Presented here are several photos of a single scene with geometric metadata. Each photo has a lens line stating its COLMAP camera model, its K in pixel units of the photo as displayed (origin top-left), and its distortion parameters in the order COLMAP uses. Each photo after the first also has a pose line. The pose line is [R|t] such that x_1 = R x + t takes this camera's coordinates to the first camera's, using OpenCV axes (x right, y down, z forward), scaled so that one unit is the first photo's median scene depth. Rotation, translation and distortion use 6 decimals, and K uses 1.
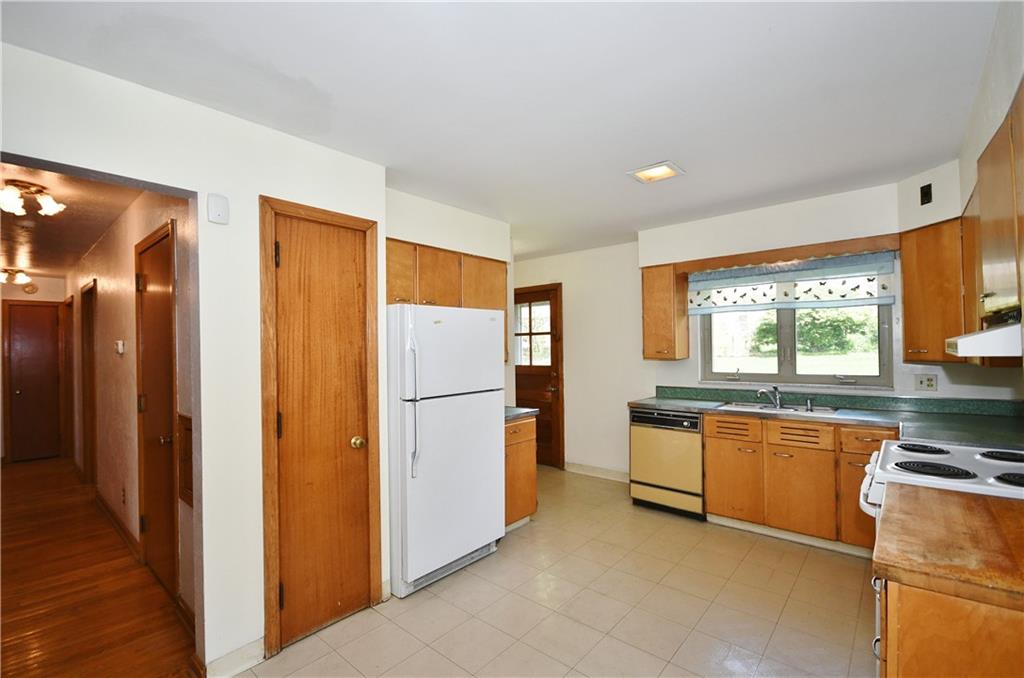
lens RADIAL K [[453.5, 0, 512.7], [0, 453.5, 344.8], [0, 0, 1]] dist [-0.008977, -0.001979]
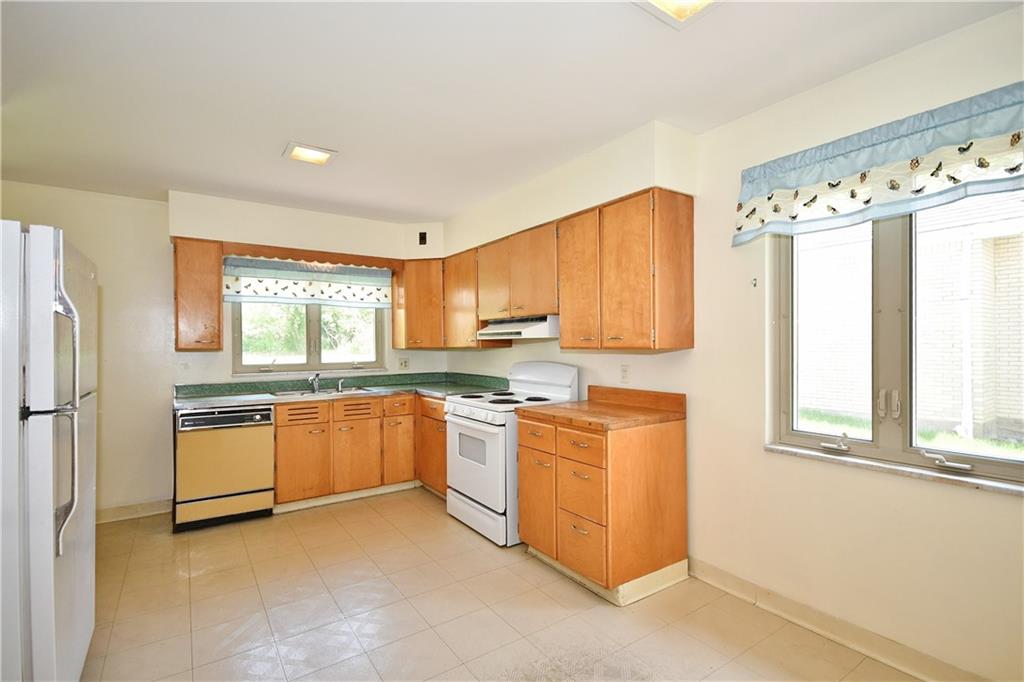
lens RADIAL K [[485.8, 0, 515.5], [0, 485.8, 345.9], [0, 0, 1]] dist [0.018421, -0.000043]
pose [[0.245775, 0.004405, 0.969317, -0.465492], [-0.004907, 0.999983, -0.003301, 0.025394], [-0.969314, -0.003946, 0.245792, 0.226800]]
